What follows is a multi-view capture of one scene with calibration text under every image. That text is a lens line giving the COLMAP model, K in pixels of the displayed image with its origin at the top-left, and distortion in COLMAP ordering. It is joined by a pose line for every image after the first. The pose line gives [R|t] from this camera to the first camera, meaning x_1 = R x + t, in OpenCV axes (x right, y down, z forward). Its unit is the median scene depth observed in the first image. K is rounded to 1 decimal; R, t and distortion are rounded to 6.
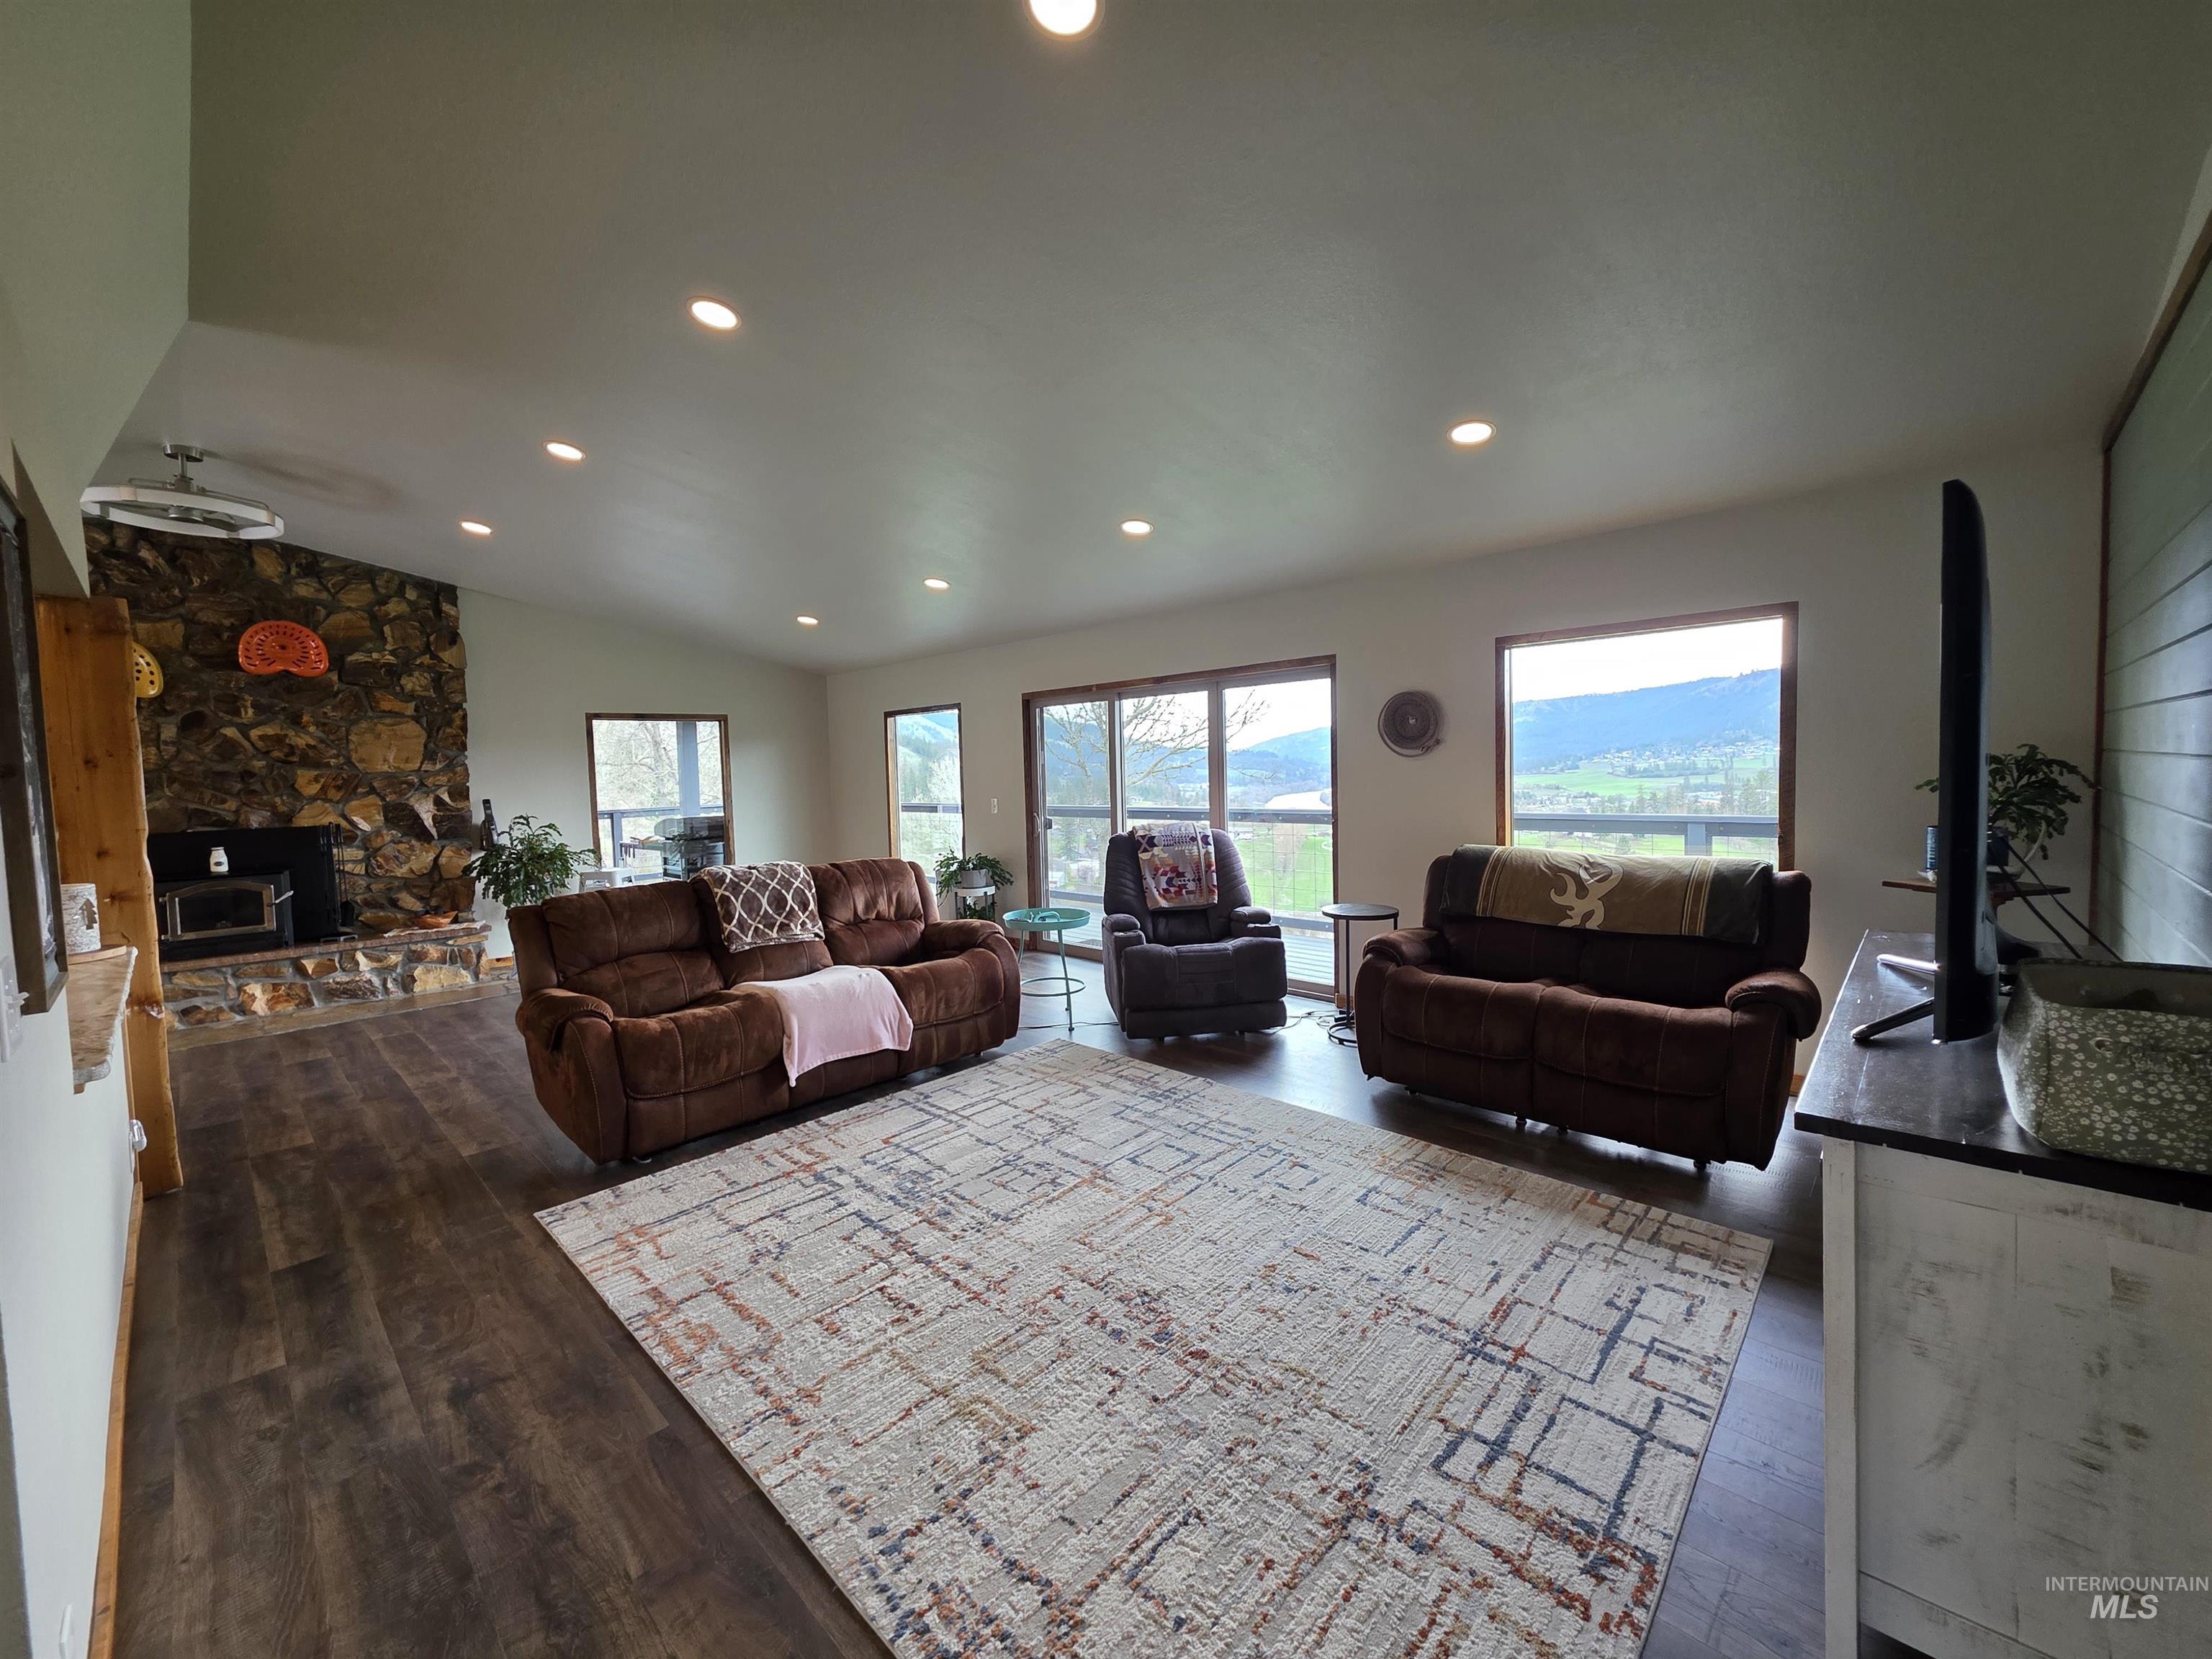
lens RADIAL K [[886.4, 0, 1108.2], [0, 886.4, 814.3], [0, 0, 1]] dist [0.002690, -0.001034]
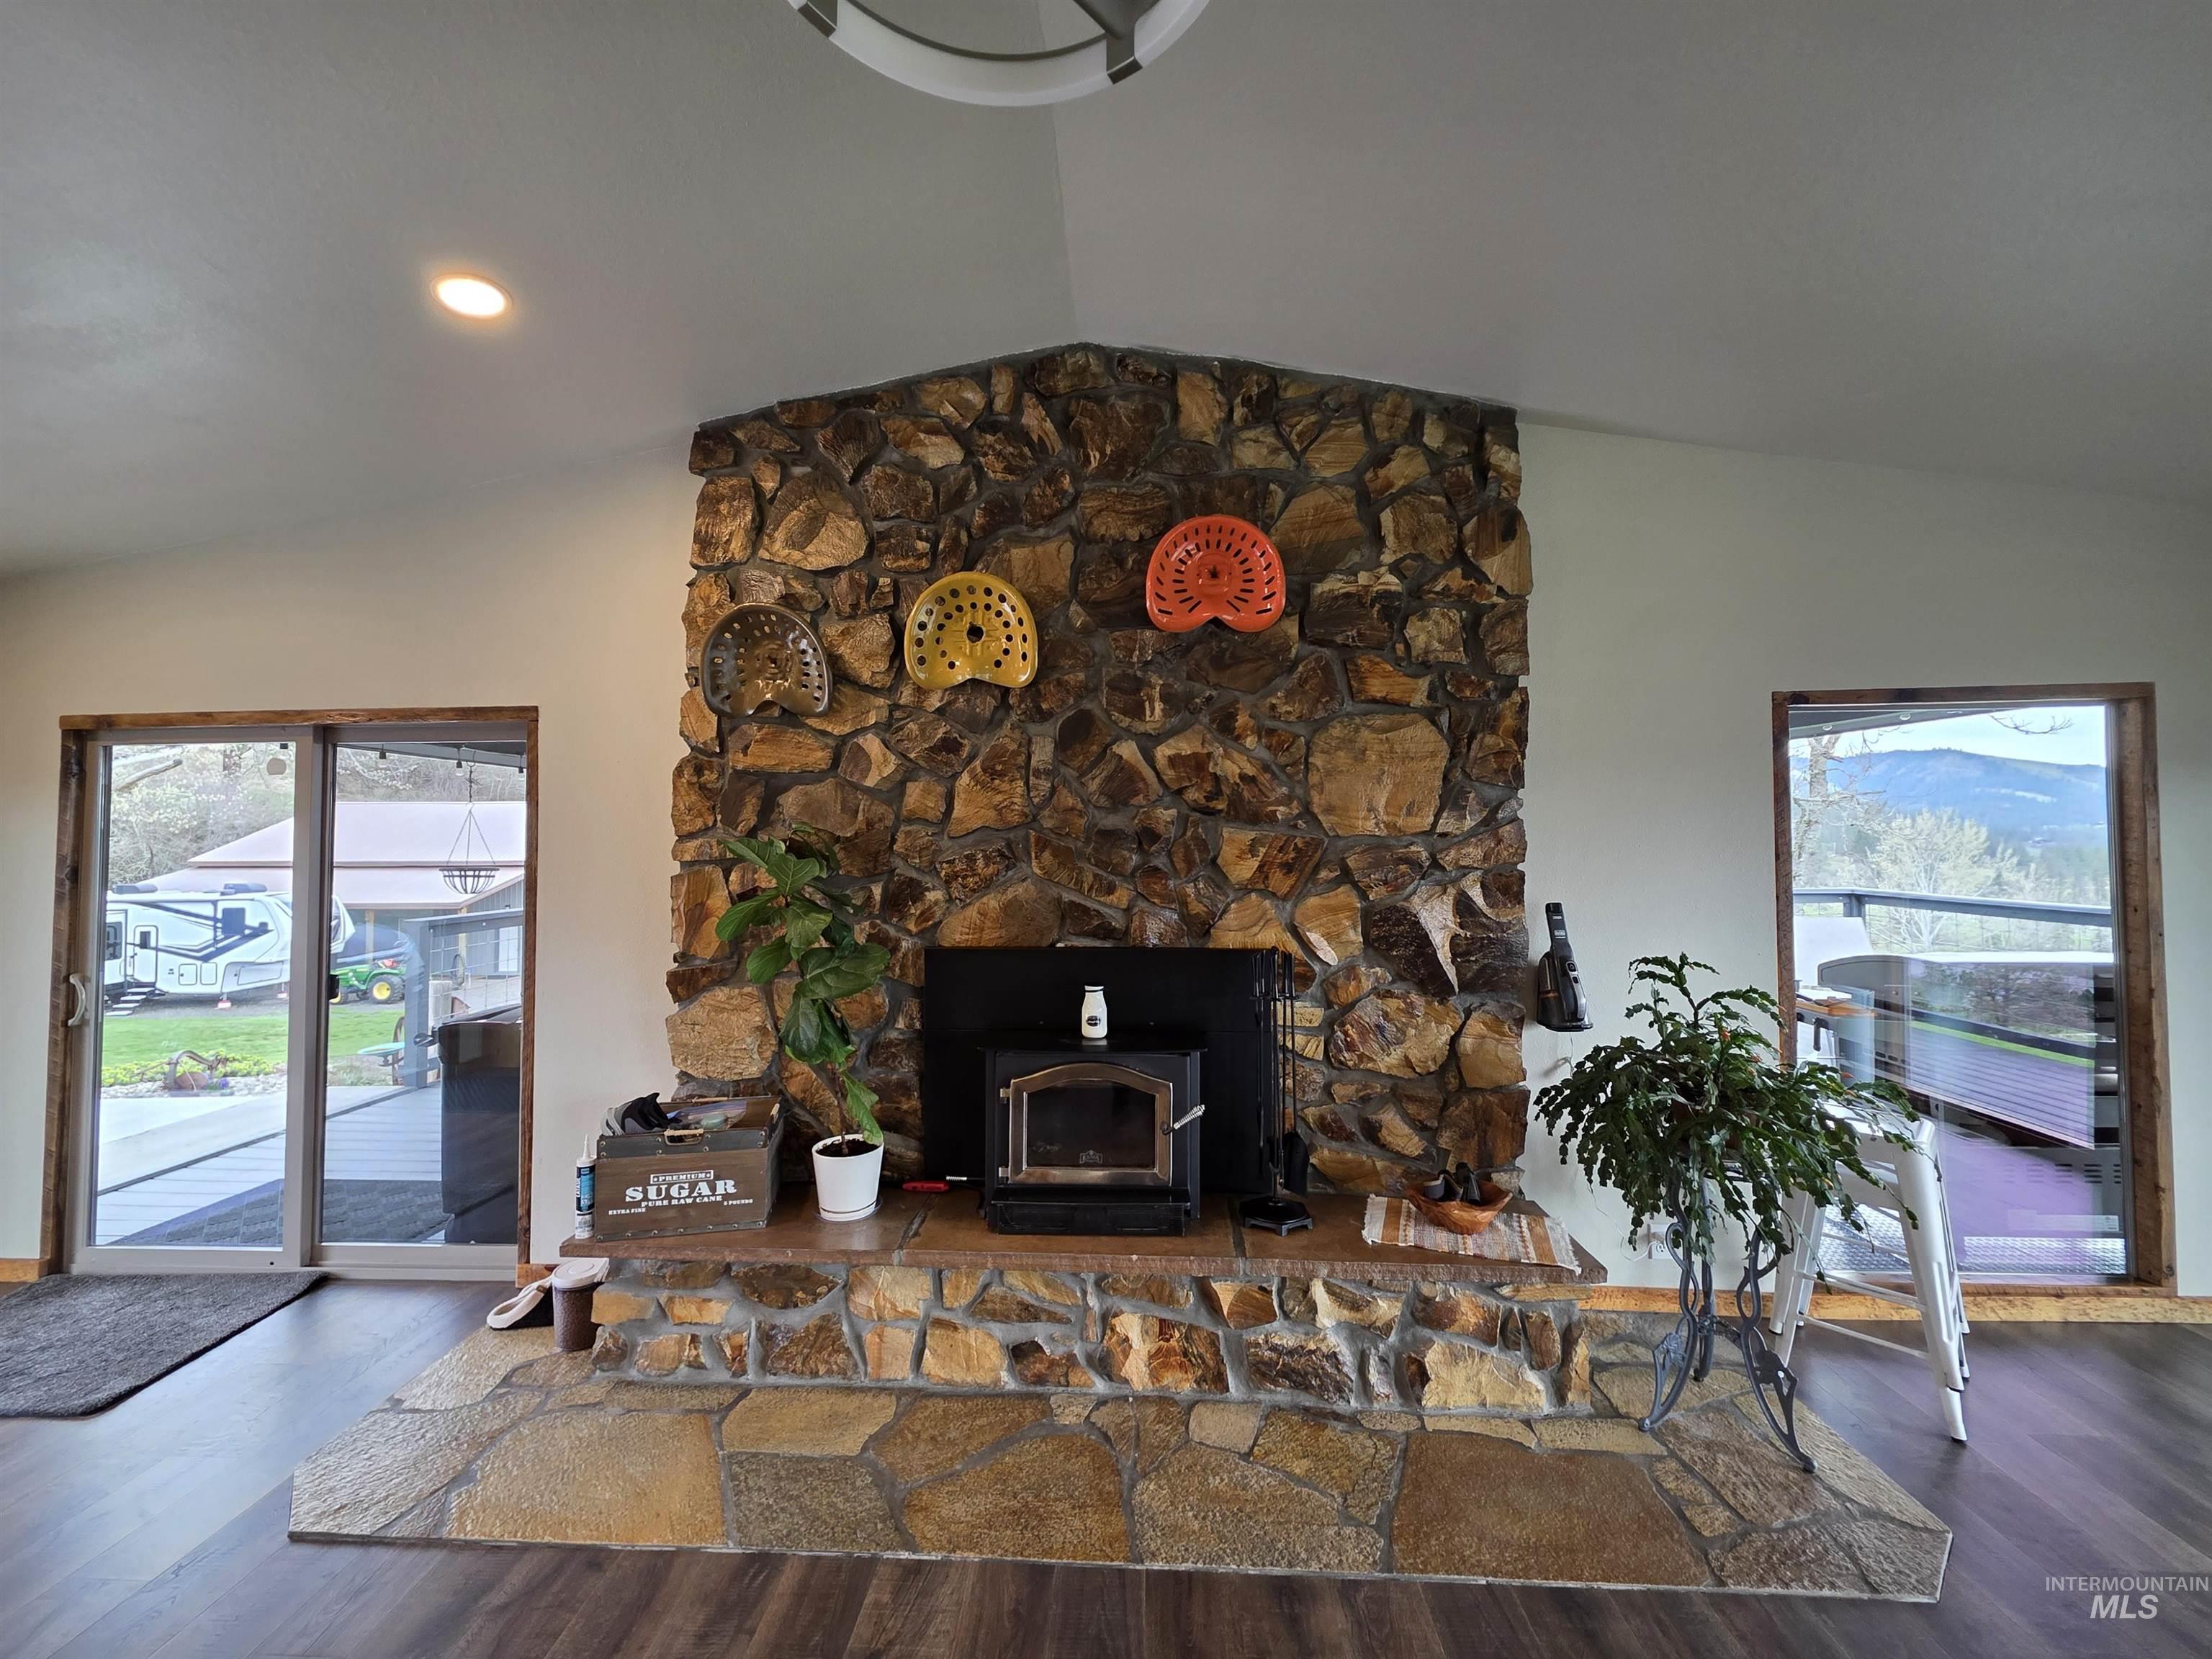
lens RADIAL K [[886.4, 0, 1108.3], [0, 886.4, 815.4], [0, 0, 1]] dist [0.002690, -0.001034]
pose [[0.658874, 0.003963, -0.752243, -0.596959], [-0.053044, 0.997742, -0.041204, -0.033893], [0.750381, 0.067050, 0.657596, 0.641183]]
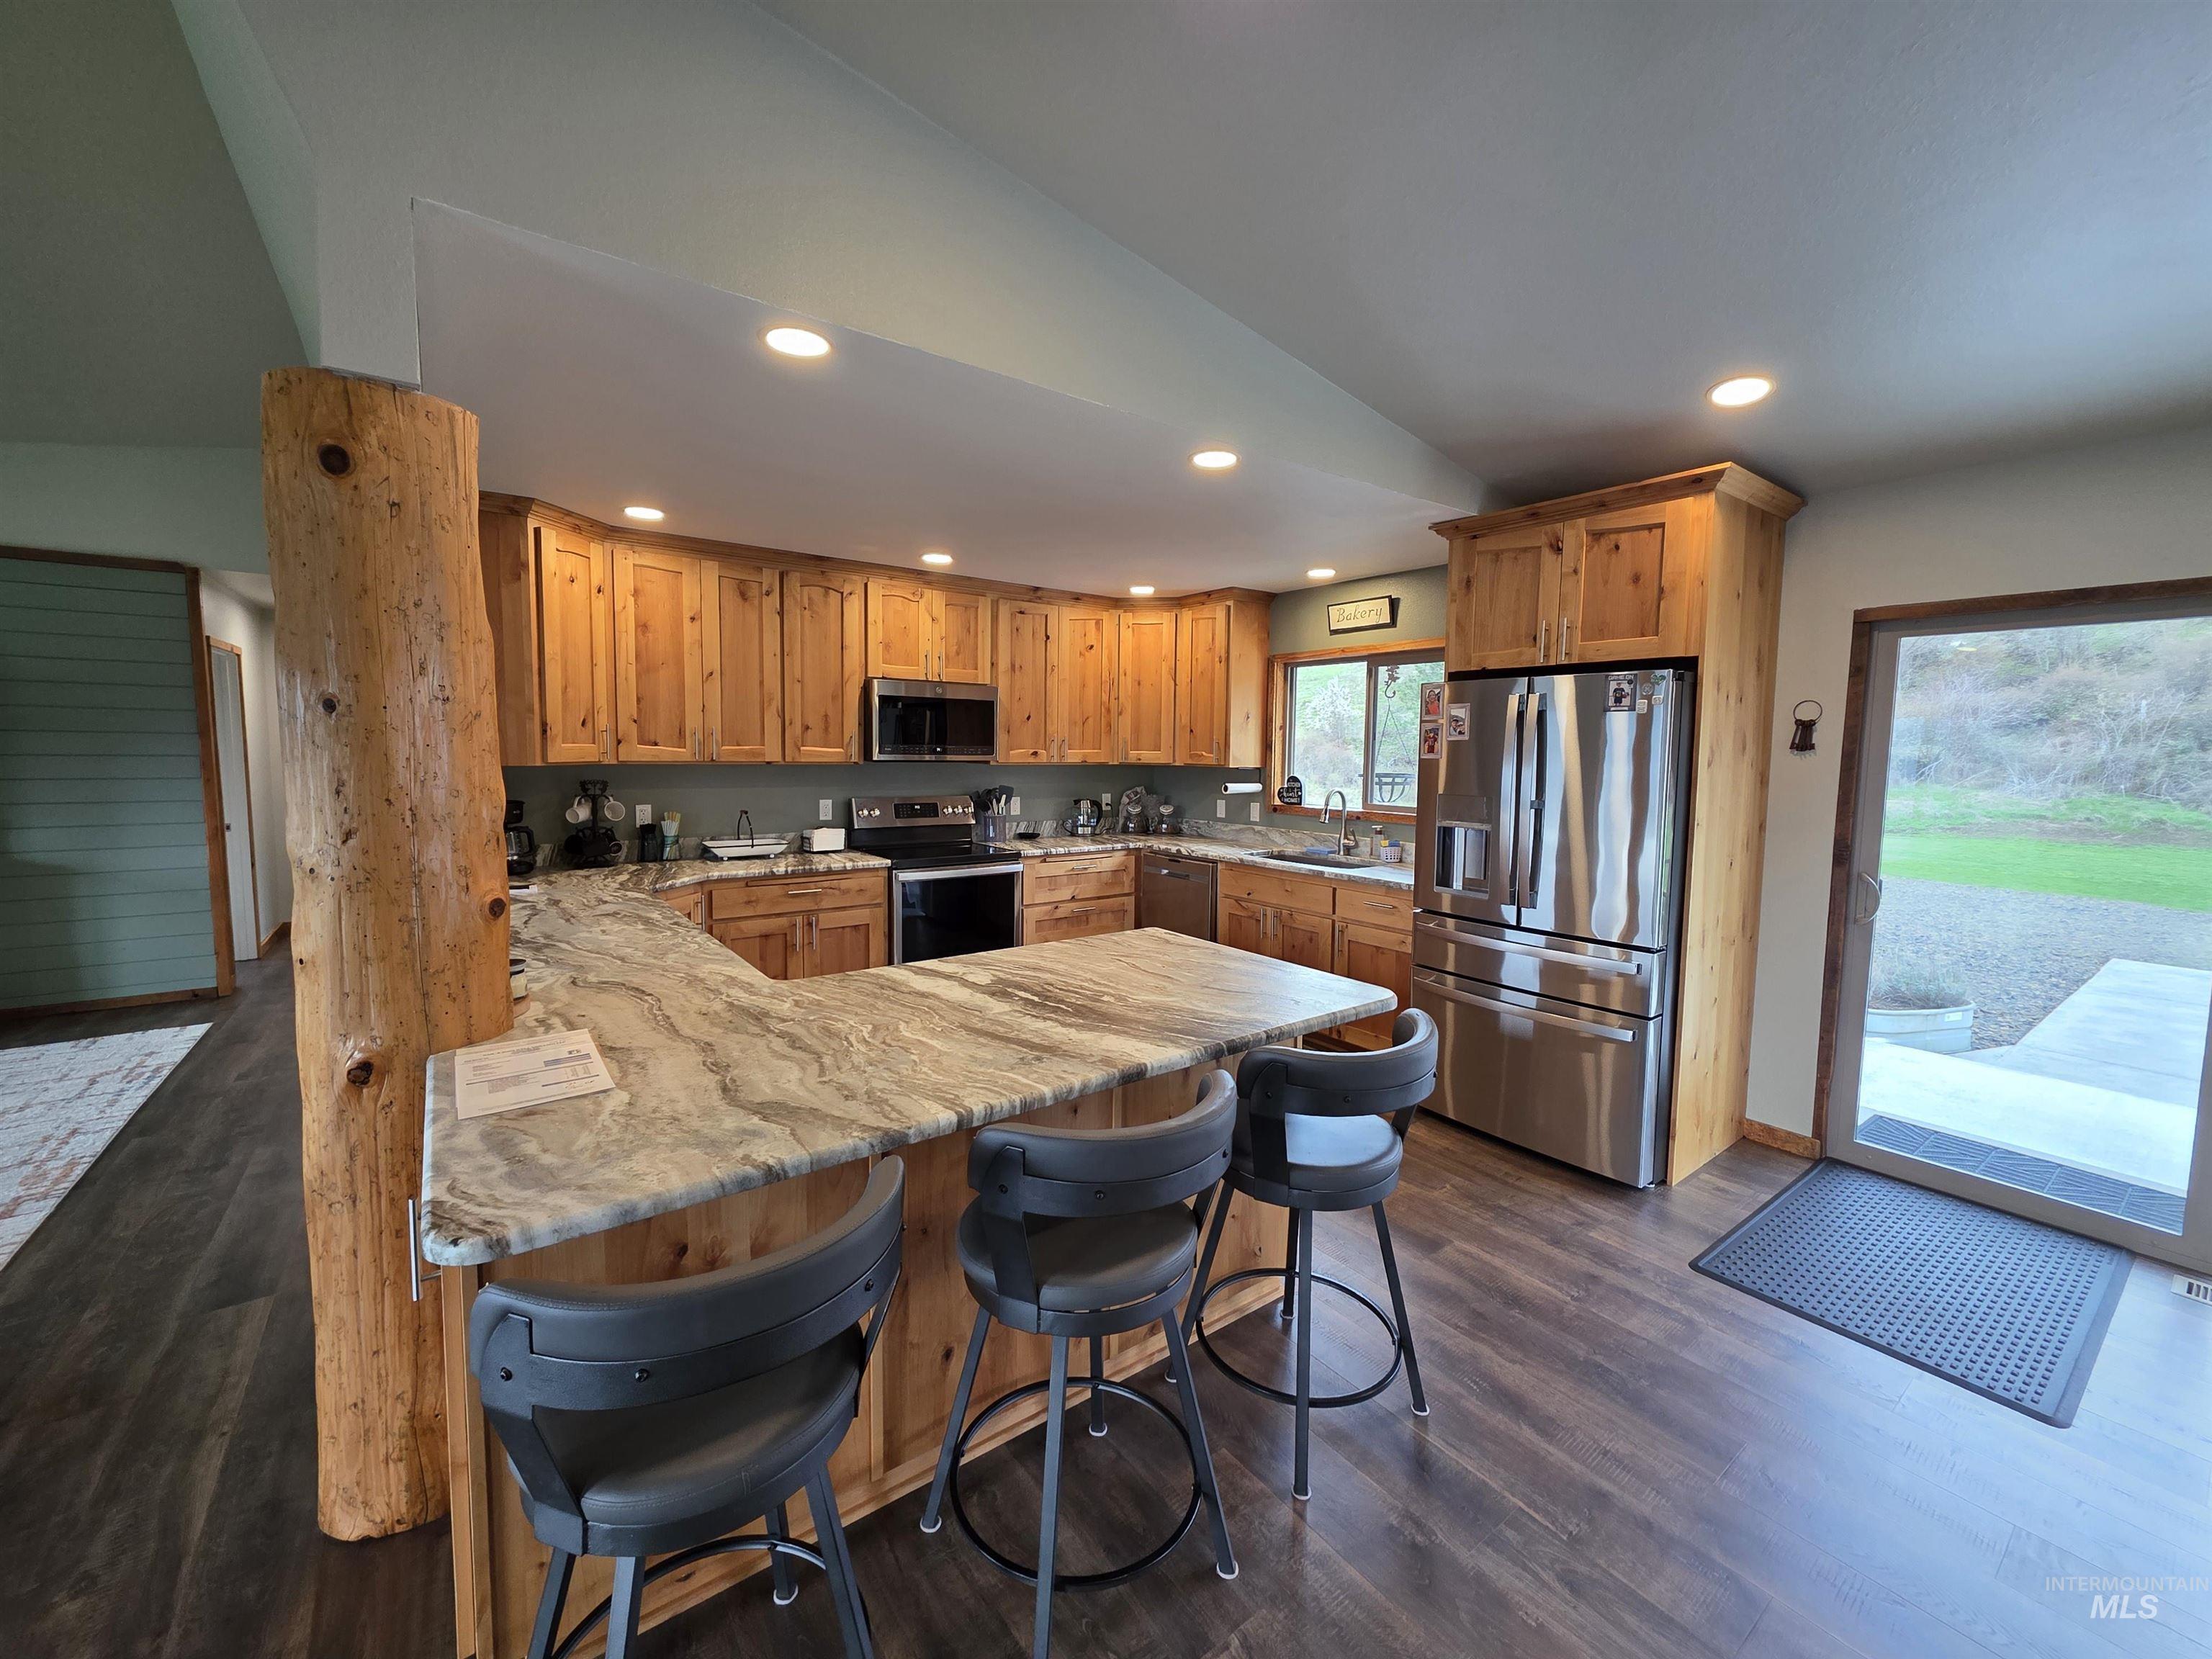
lens RADIAL K [[886.4, 0, 1105.4], [0, 886.4, 822.8], [0, 0, 1]] dist [0.002690, -0.001034]
pose [[-0.984933, 0.001467, 0.172931, -0.846187], [0.024513, 0.991052, 0.131208, -0.025344], [-0.171191, 0.133470, -0.976155, 0.731623]]
